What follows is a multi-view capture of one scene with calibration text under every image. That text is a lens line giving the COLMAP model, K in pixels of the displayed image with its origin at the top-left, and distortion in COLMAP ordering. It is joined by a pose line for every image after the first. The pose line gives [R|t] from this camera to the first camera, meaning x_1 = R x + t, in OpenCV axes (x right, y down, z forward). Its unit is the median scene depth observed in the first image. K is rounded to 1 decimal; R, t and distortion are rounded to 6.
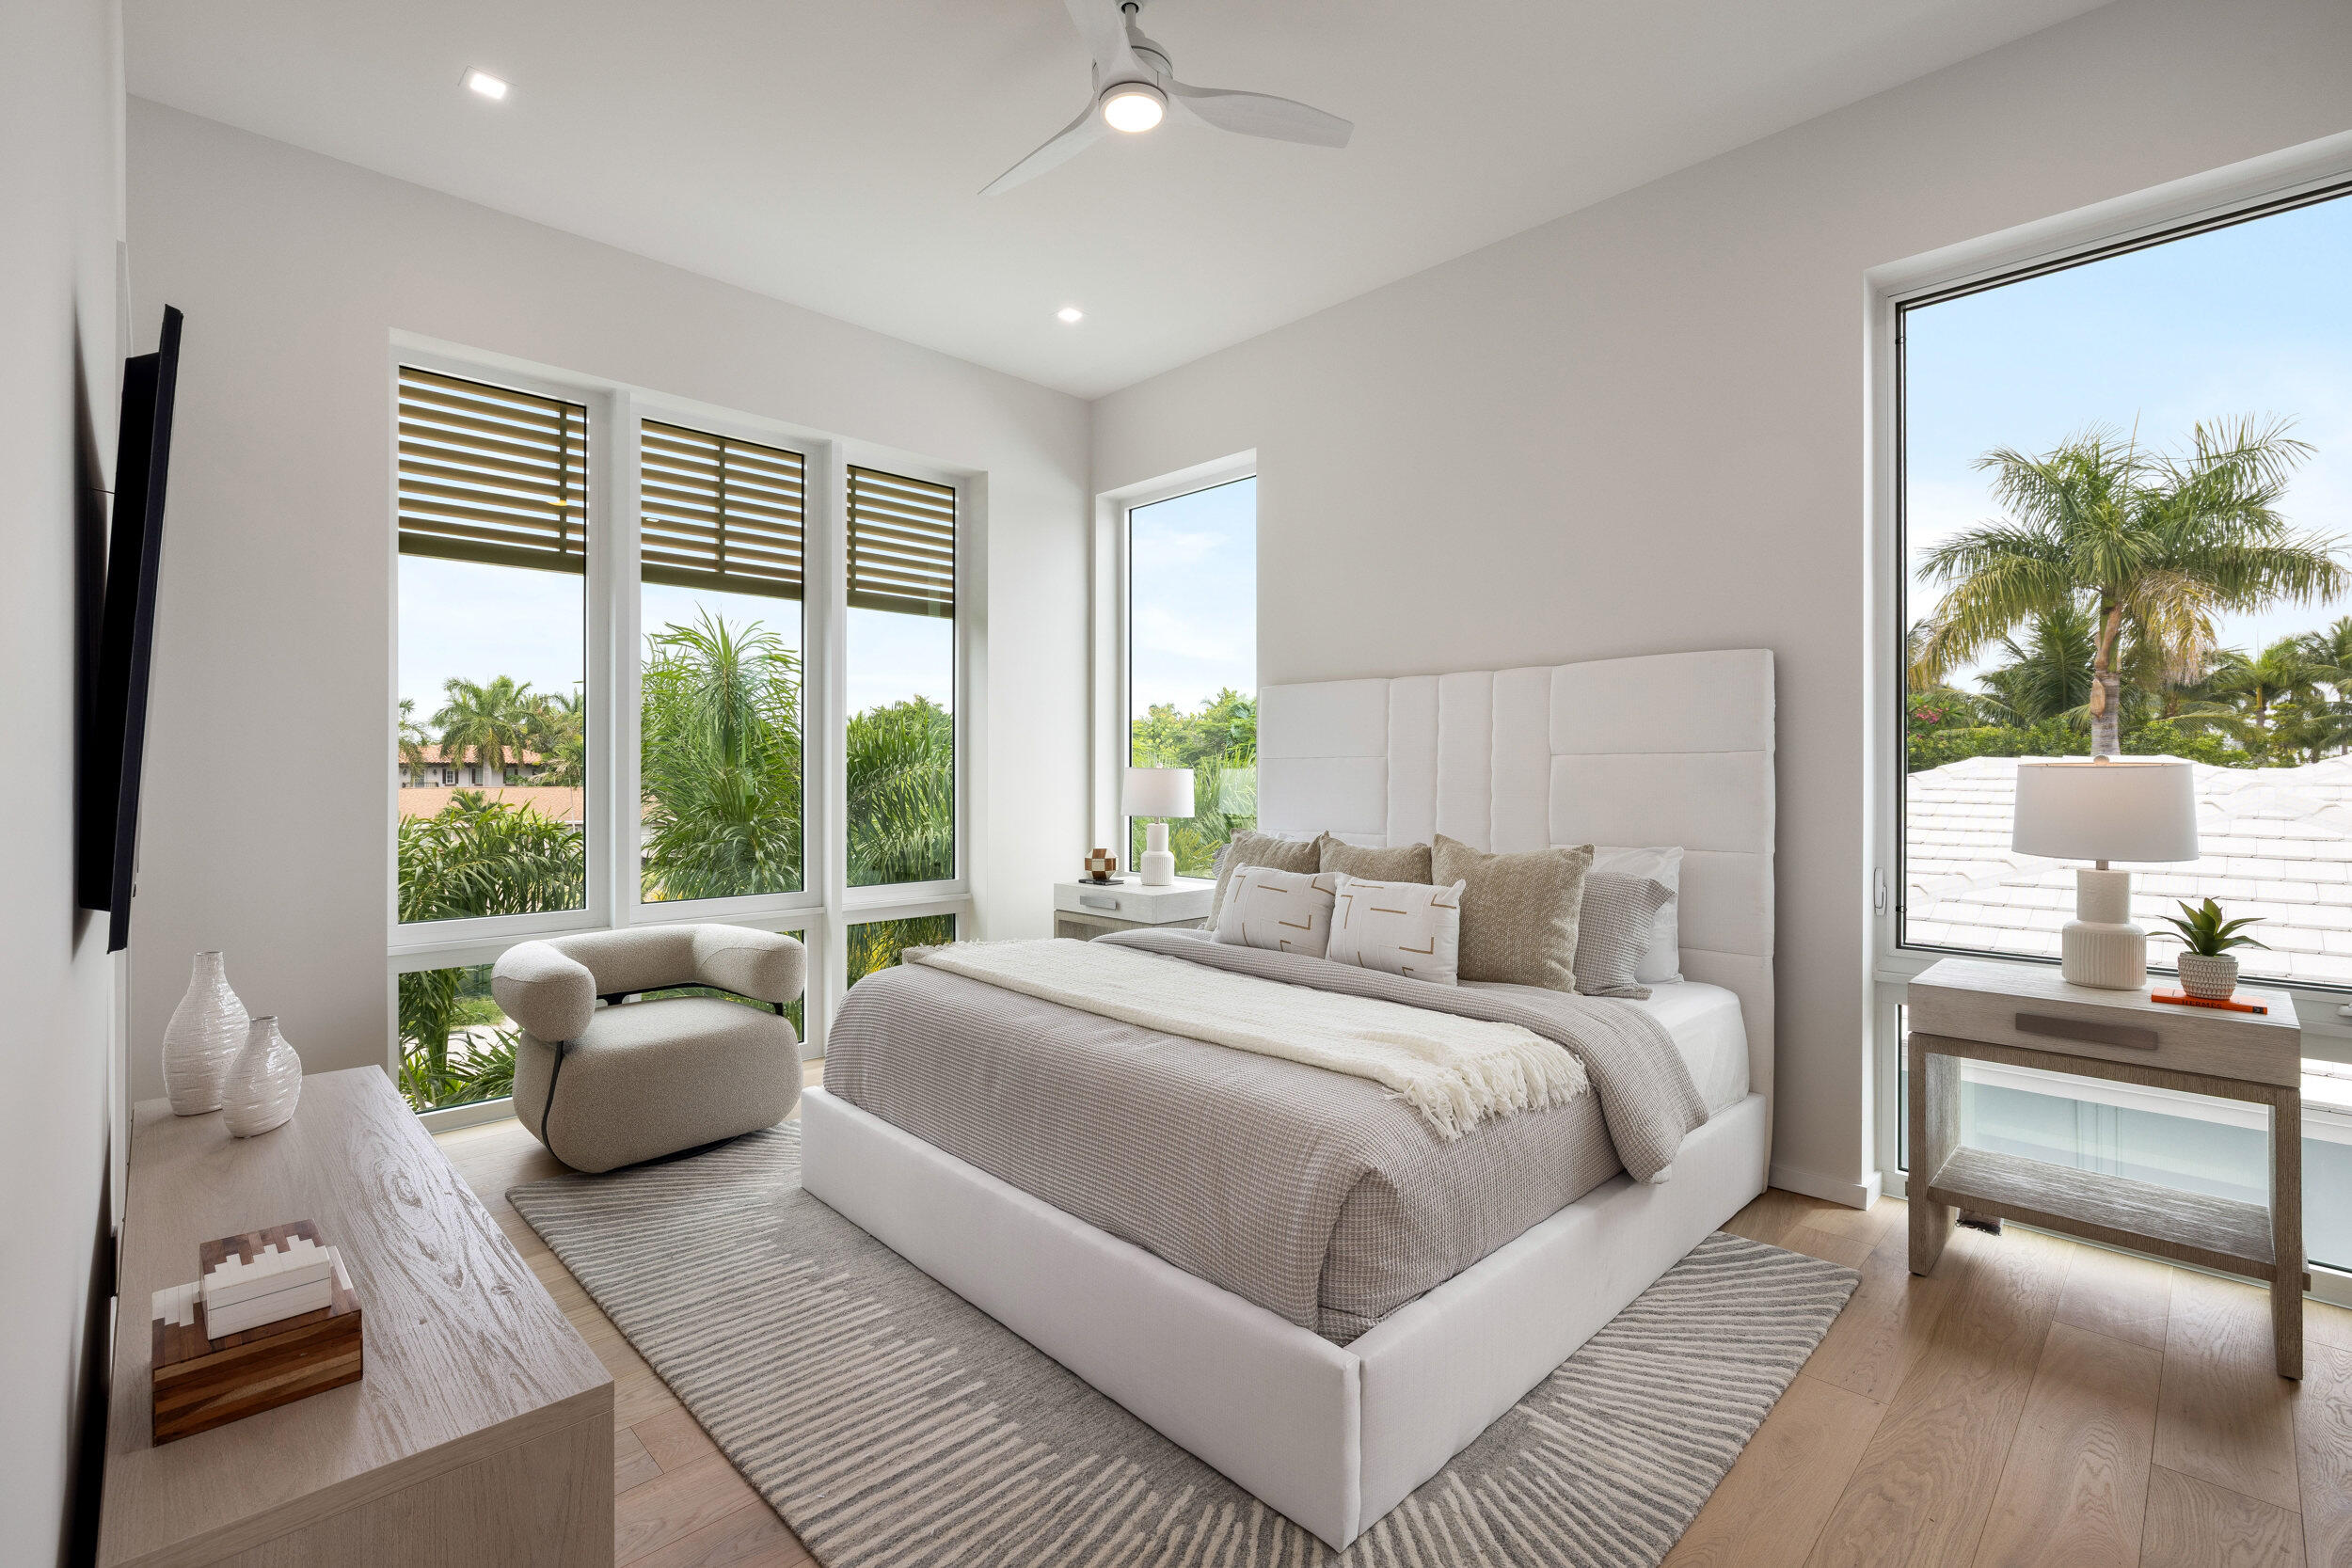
lens RADIAL K [[1053.7, 0, 1177.0], [0, 1053.7, 776.6], [0, 0, 1]] dist [-0.000425, -0.000020]
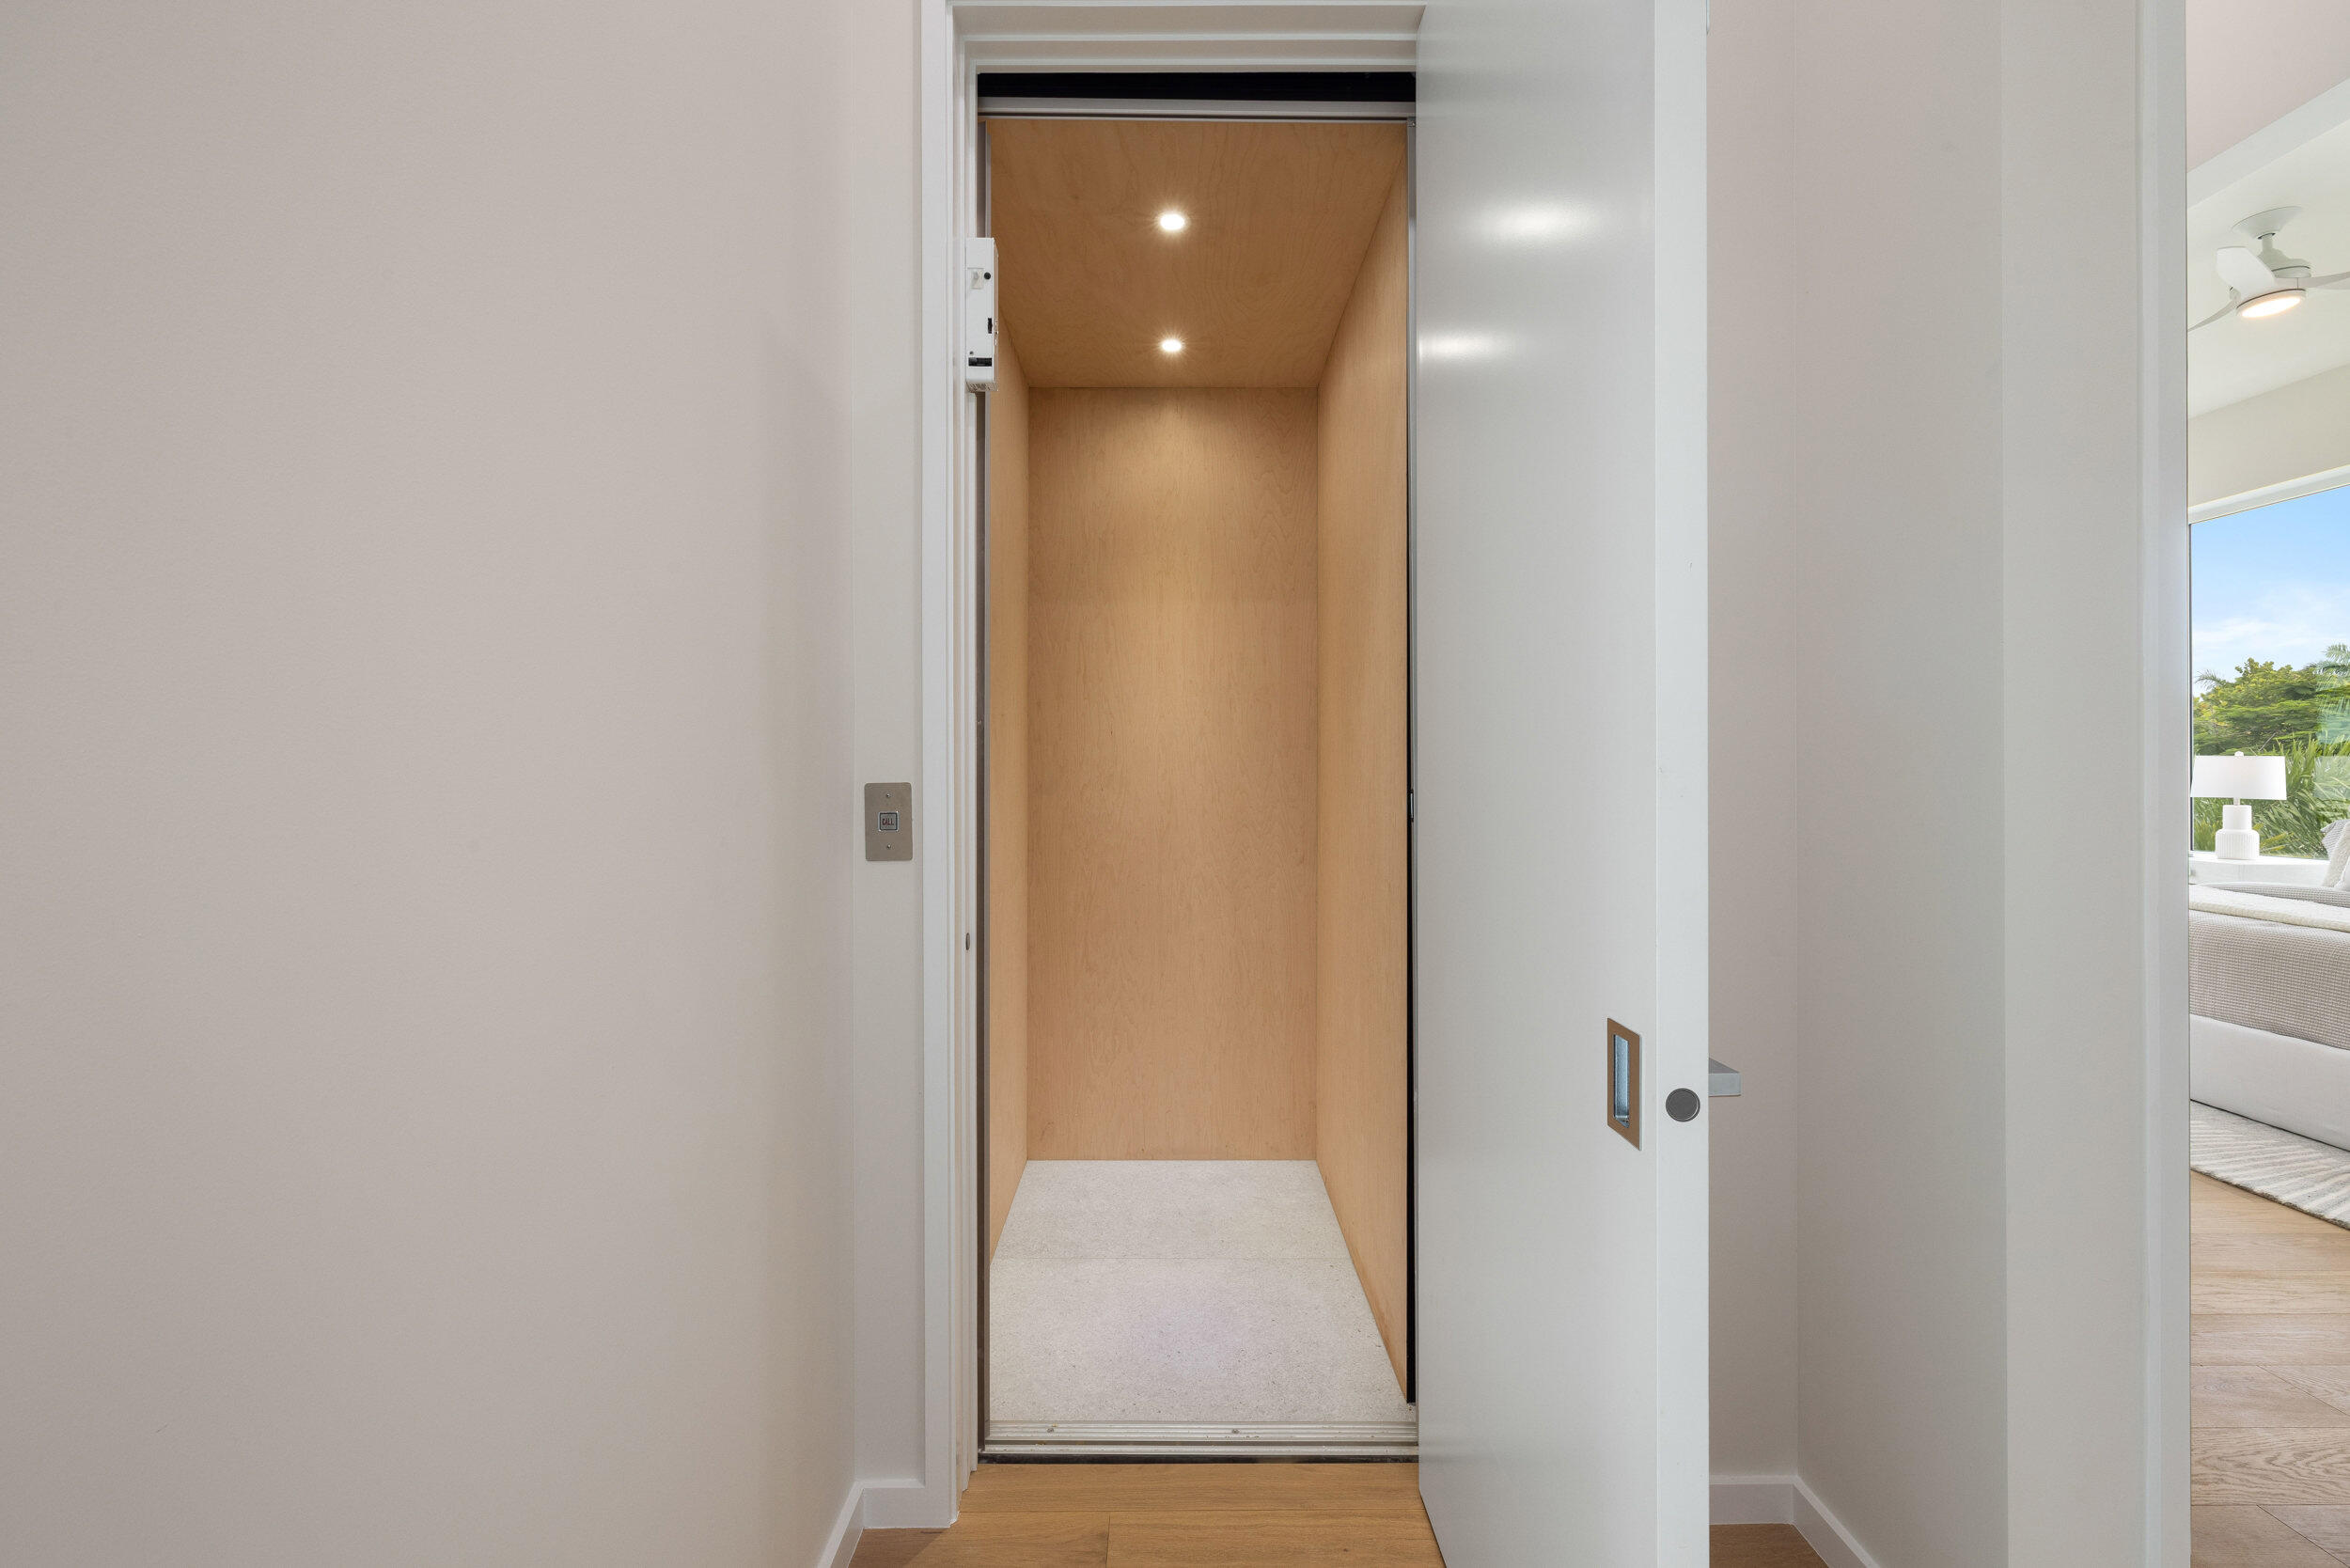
lens RADIAL K [[994.5, 0, 1172.1], [0, 994.5, 784.0], [0, 0, 1]] dist [-0.002104, 0.000041]
pose [[0.714760, 0.003790, -0.699359, -0.093460], [0.001021, 0.999979, 0.006462, 0.012869], [0.699369, -0.005333, 0.714741, -0.598861]]
